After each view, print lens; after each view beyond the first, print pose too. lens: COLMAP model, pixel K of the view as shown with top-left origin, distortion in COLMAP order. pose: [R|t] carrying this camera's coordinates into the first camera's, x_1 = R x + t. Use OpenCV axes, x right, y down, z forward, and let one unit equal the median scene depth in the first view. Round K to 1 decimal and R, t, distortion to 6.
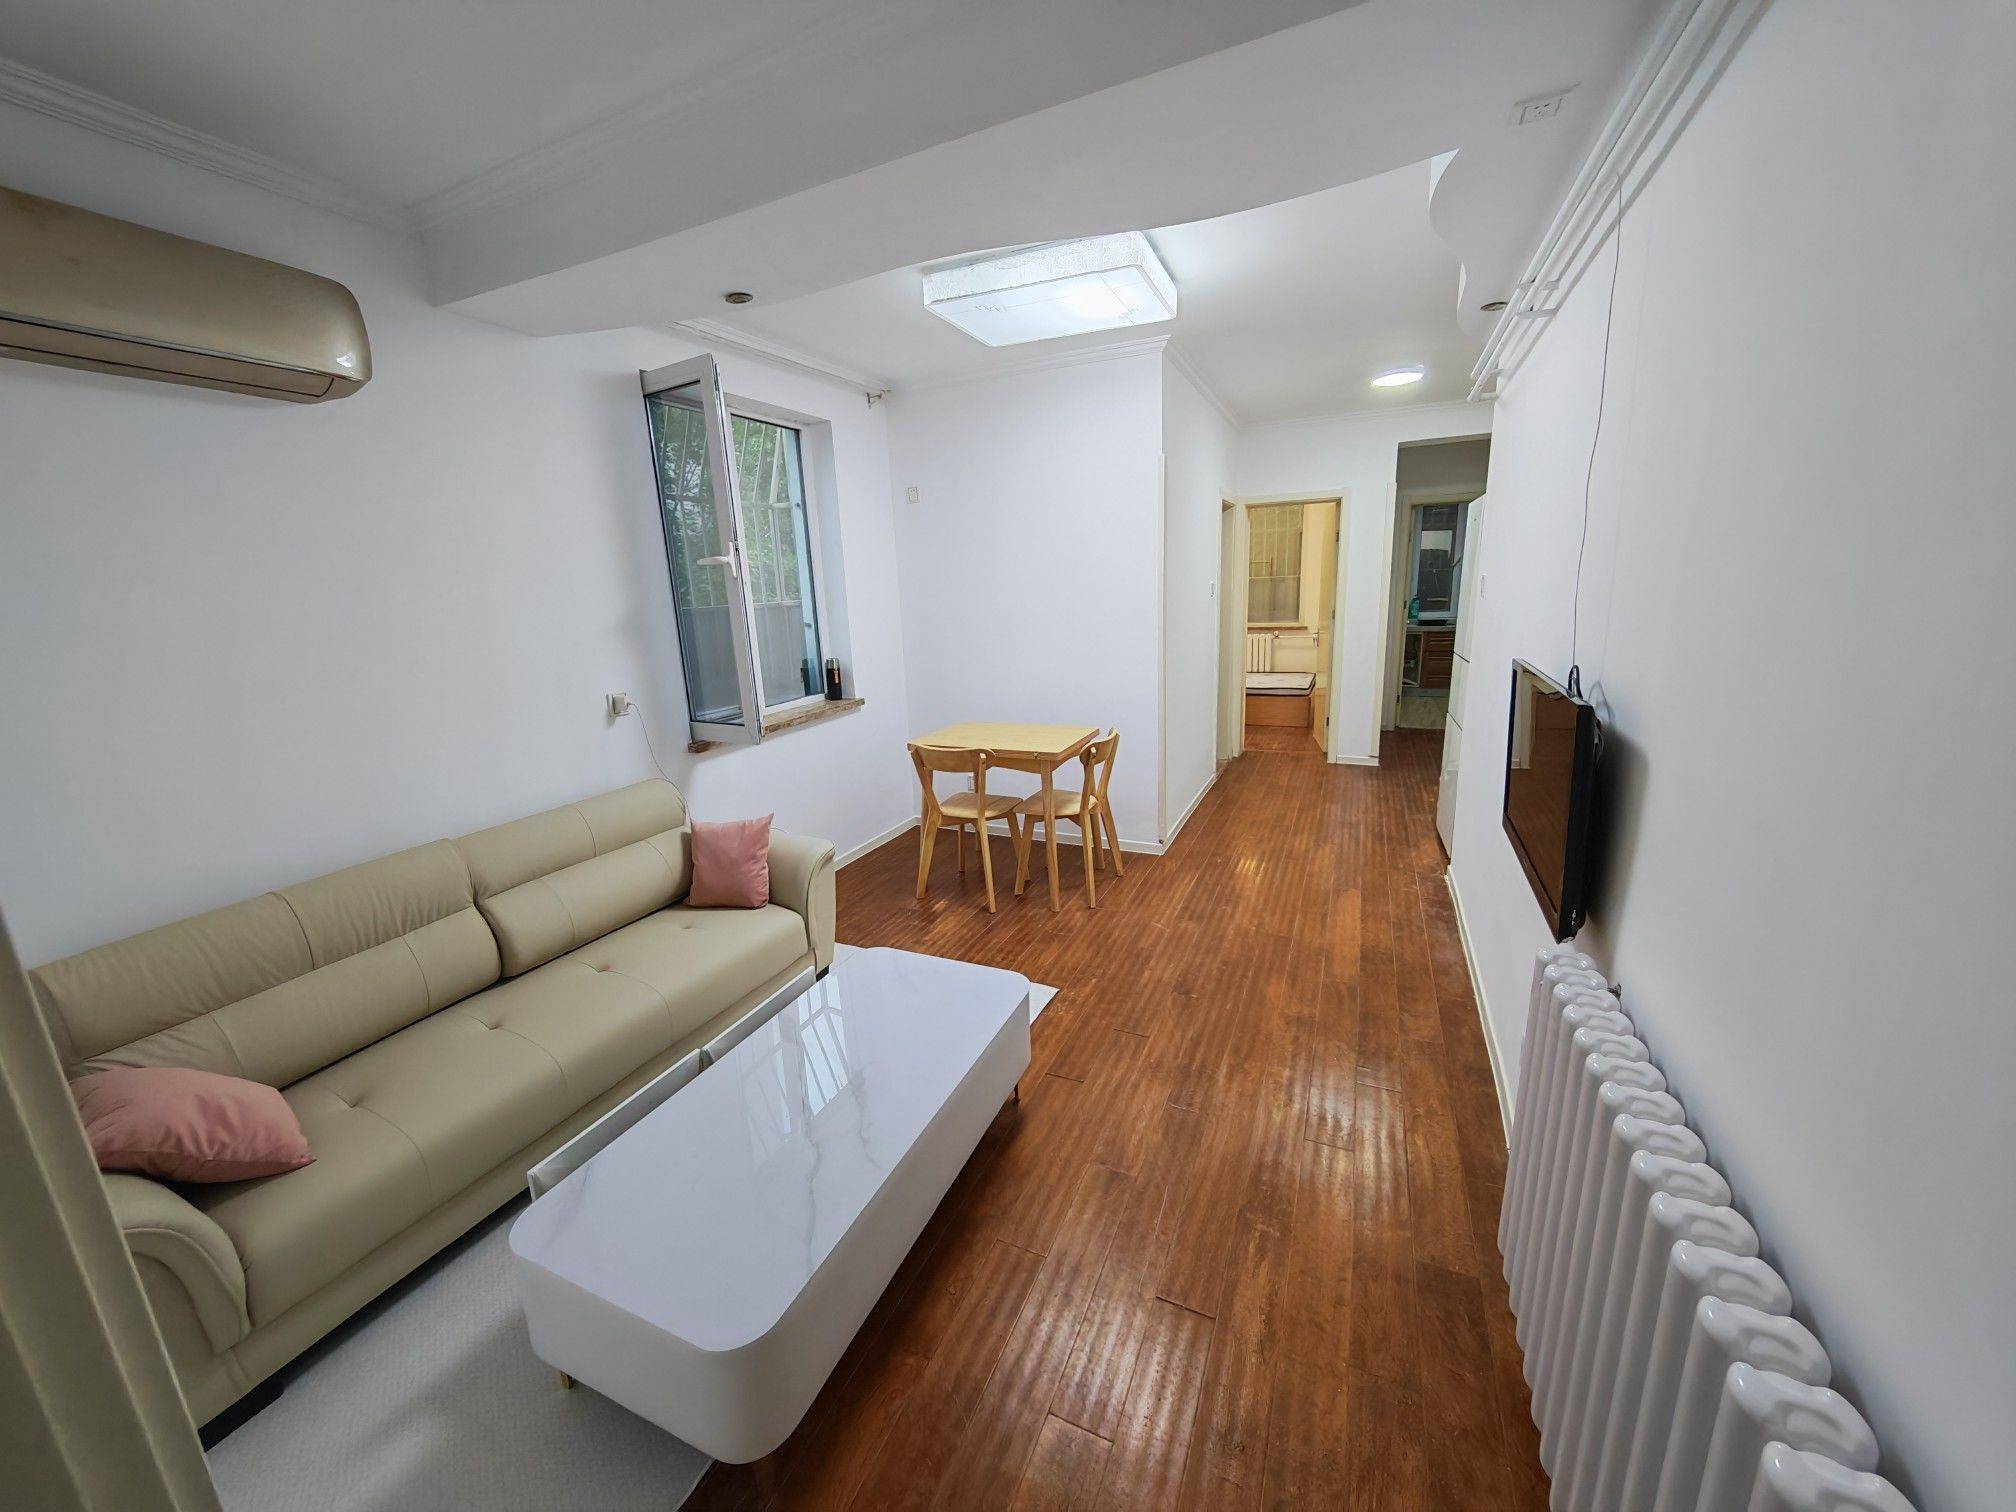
lens RADIAL K [[753.0, 0, 1016.3], [0, 753.0, 750.6], [0, 0, 1]] dist [-0.002218, -0.000207]
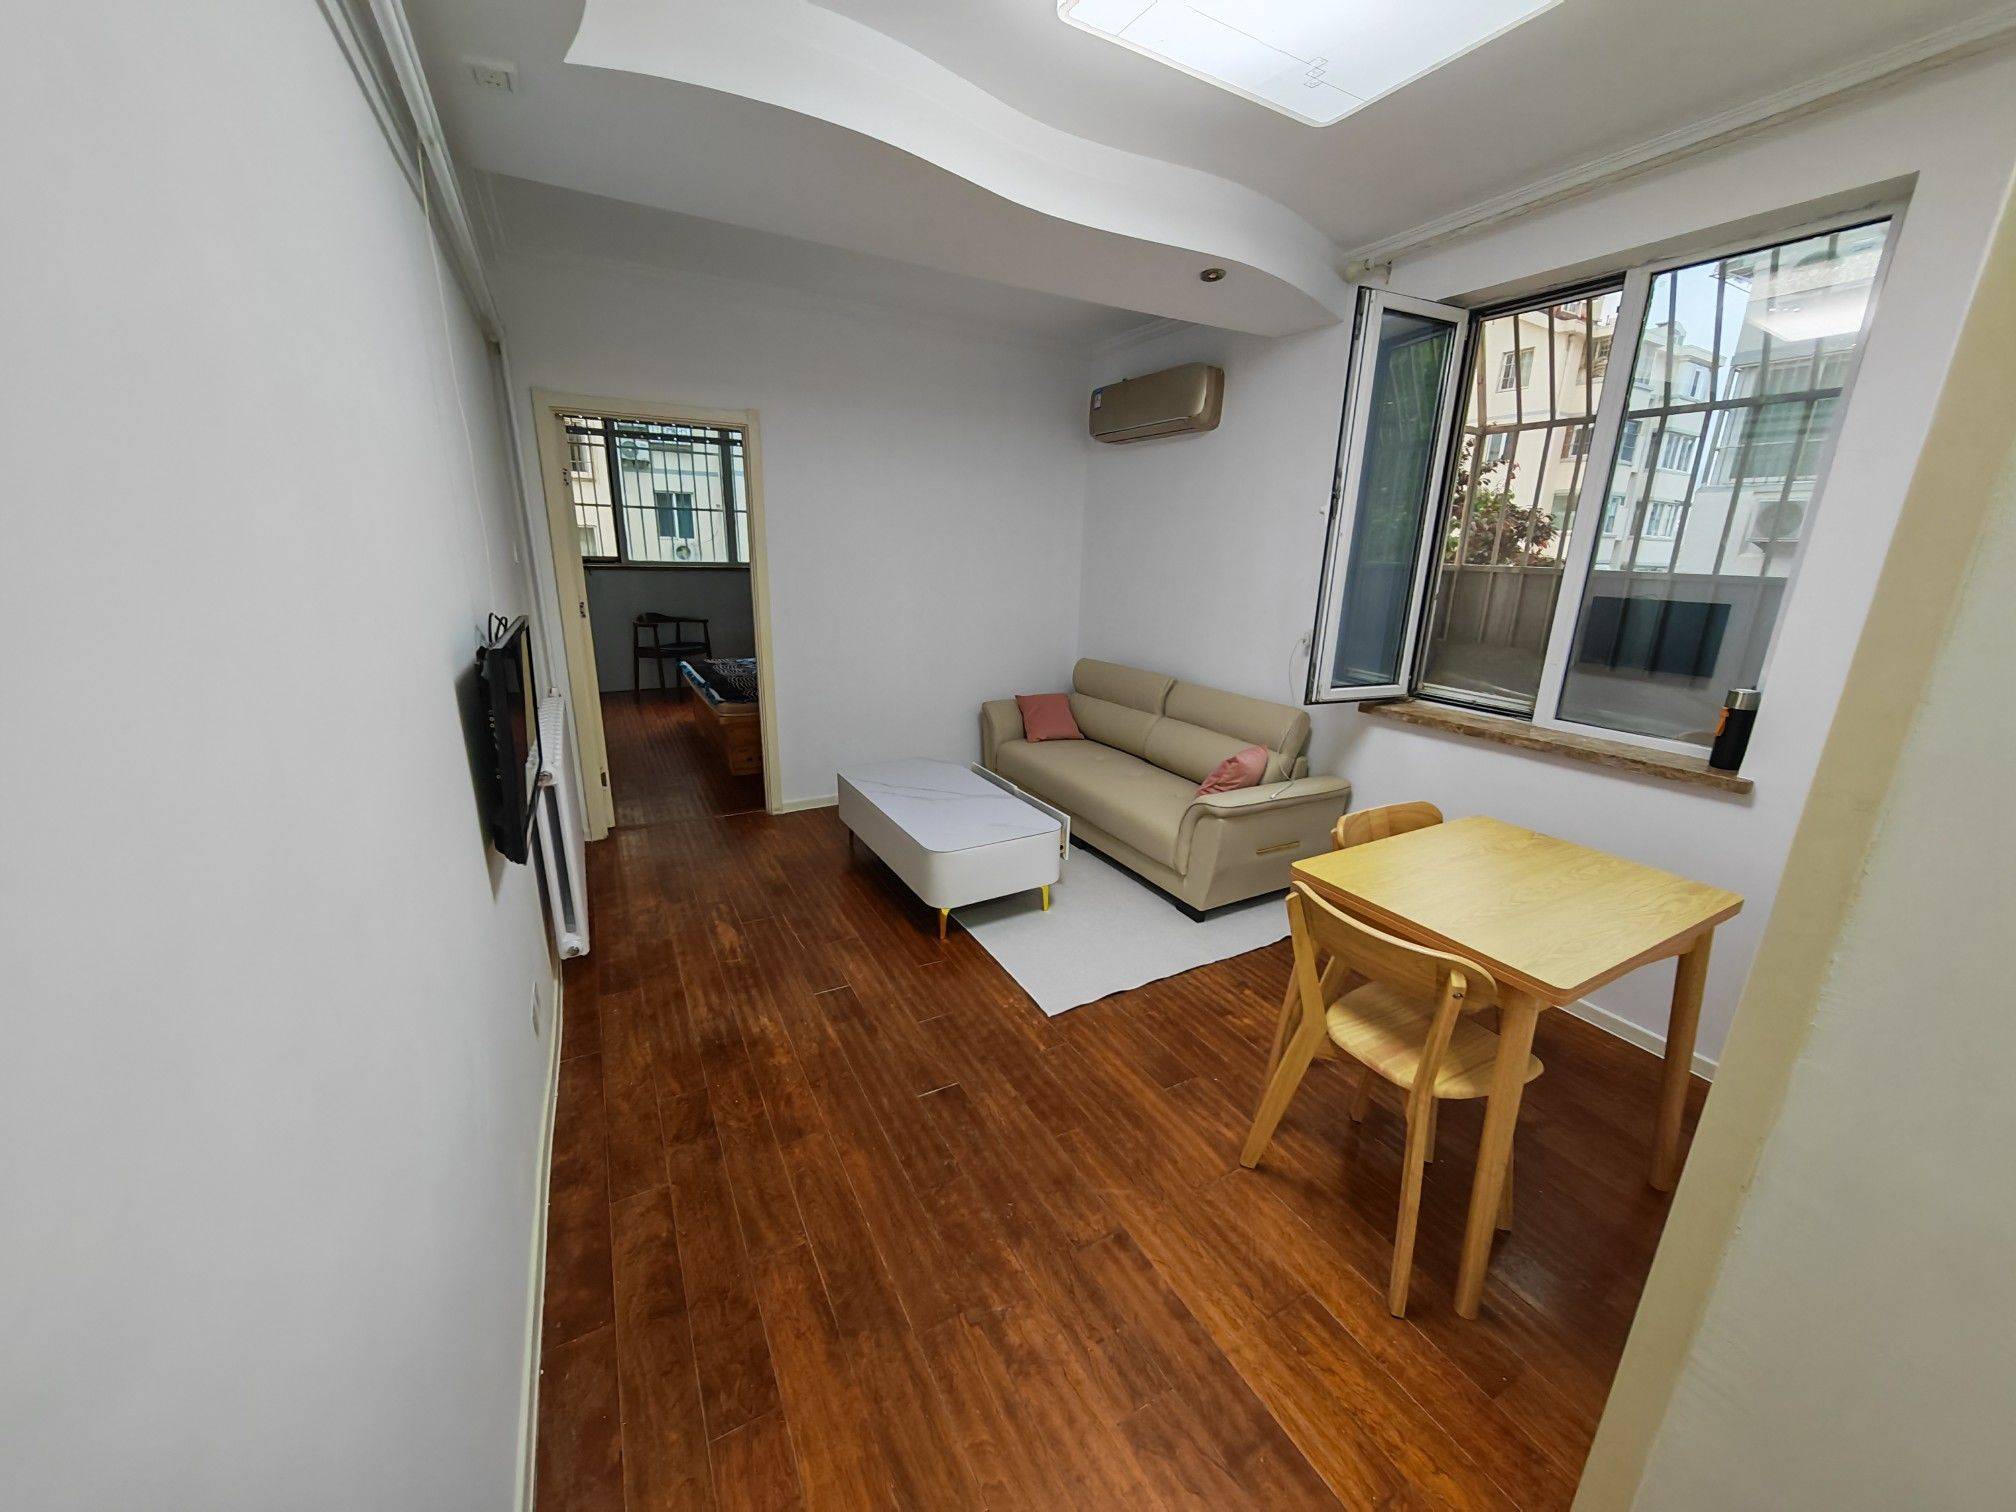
lens RADIAL K [[753.0, 0, 1012.2], [0, 753.0, 752.3], [0, 0, 1]] dist [-0.002218, -0.000207]
pose [[-0.595581, 0.240188, -0.766547, 0.752797], [-0.176394, 0.891857, 0.416504, -0.342276], [0.783689, 0.383276, -0.488805, 1.424019]]
